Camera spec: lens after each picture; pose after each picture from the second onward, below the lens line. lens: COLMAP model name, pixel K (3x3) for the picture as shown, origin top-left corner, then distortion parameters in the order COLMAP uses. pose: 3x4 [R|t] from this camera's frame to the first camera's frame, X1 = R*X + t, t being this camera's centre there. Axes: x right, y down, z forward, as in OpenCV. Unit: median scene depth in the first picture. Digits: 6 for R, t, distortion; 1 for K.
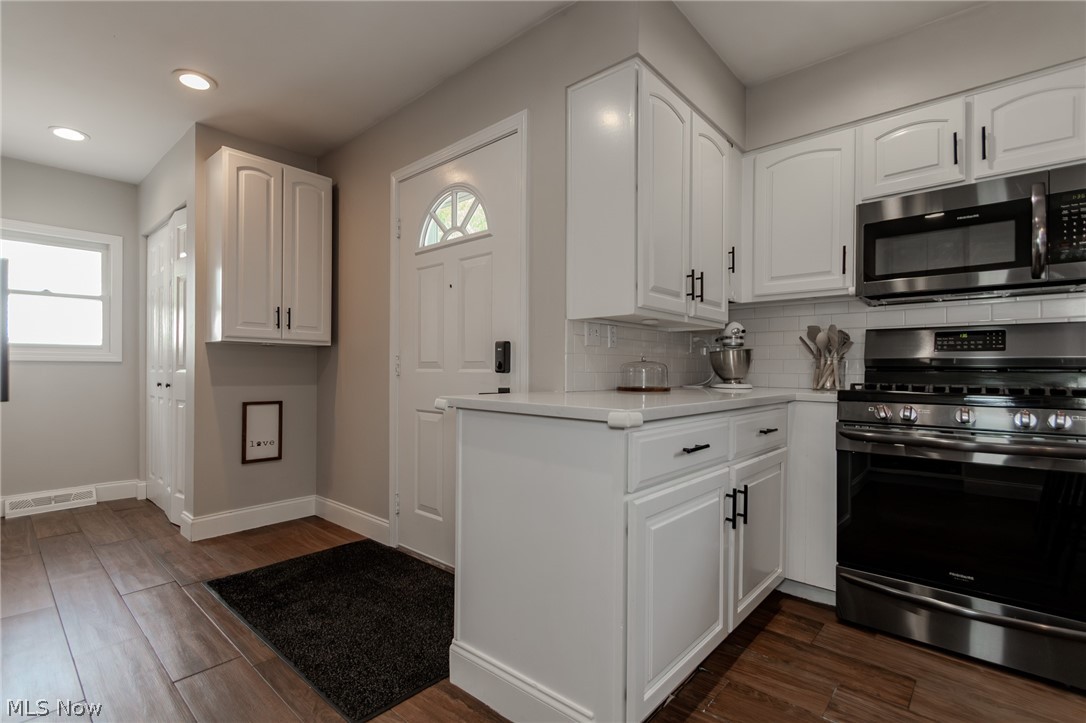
lens RADIAL K [[500.3, 0, 543.4], [0, 500.3, 367.9], [0, 0, 1]] dist [0.005272, -0.003129]
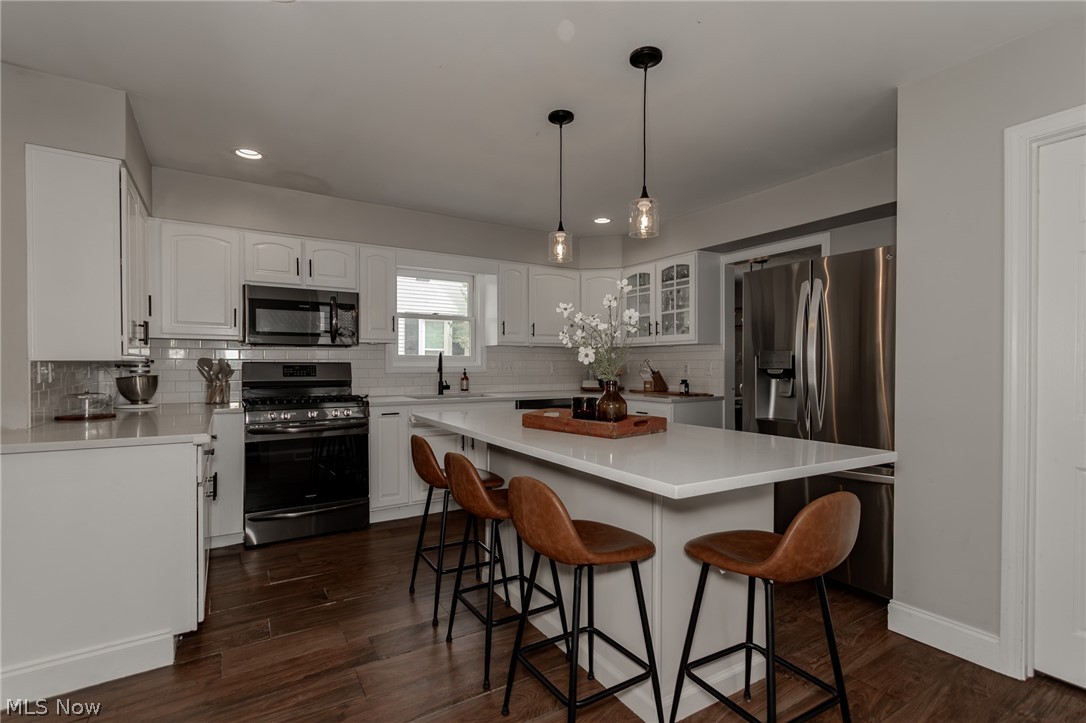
lens RADIAL K [[500.3, 0, 539.5], [0, 500.3, 365.1], [0, 0, 1]] dist [0.005272, -0.003129]
pose [[0.286997, -0.007509, 0.957902, -0.545077], [-0.001359, 0.999965, 0.008246, -0.080227], [-0.957930, -0.003668, 0.286977, -0.293056]]
